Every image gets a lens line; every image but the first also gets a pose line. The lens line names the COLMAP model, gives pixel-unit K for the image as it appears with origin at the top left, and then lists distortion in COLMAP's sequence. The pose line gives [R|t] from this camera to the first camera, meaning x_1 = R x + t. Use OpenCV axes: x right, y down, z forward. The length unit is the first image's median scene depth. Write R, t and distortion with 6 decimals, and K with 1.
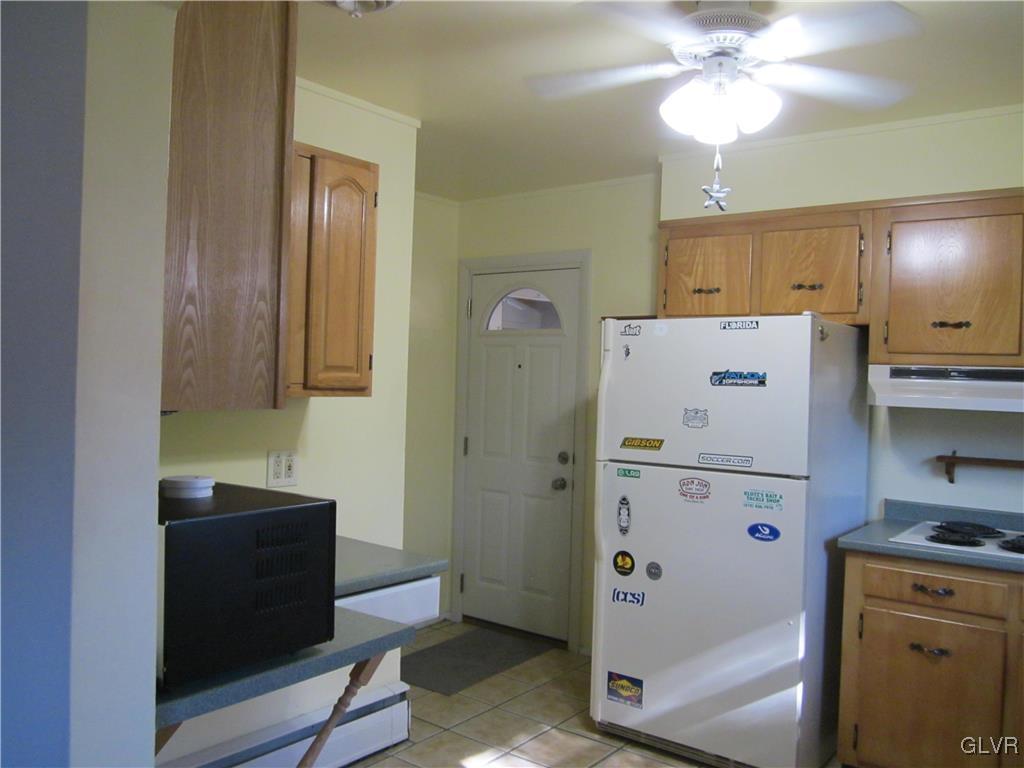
lens RADIAL K [[859.1, 0, 510.8], [0, 859.1, 382.4], [0, 0, 1]] dist [-0.008232, -0.001197]
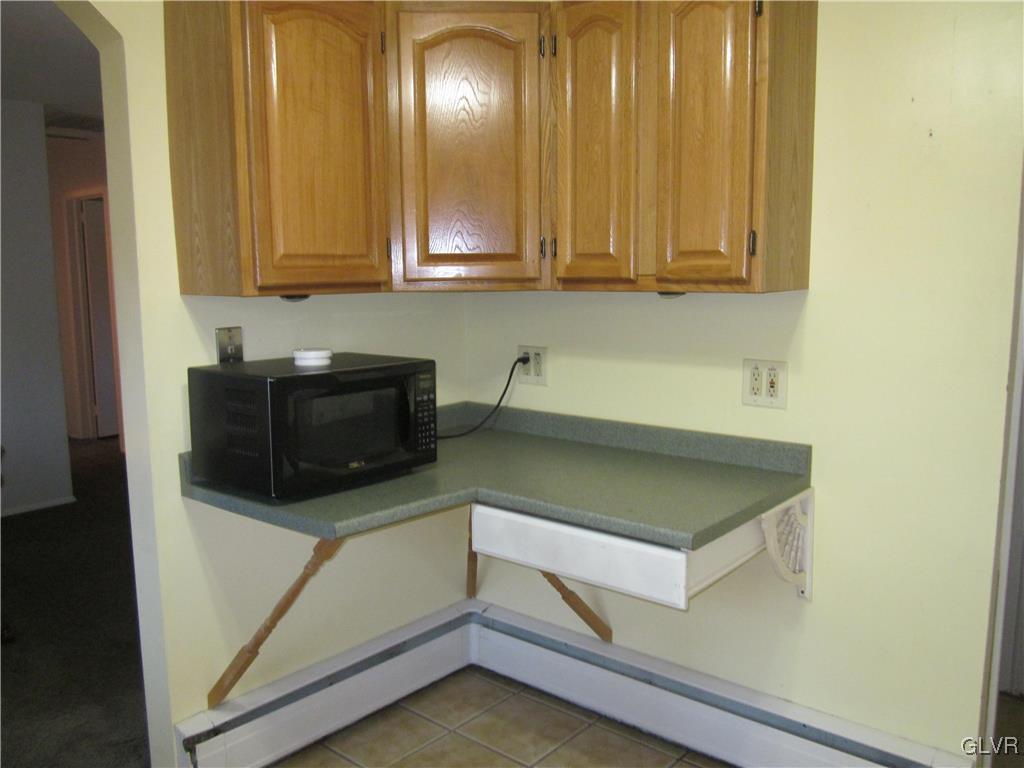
lens RADIAL K [[859.1, 0, 510.8], [0, 859.1, 388.3], [0, 0, 1]] dist [-0.008232, -0.001197]
pose [[-0.047293, 0.108447, -0.992977, 0.605932], [0.005708, 0.994102, 0.108298, 0.019193], [0.998865, -0.000546, -0.047633, 0.911826]]
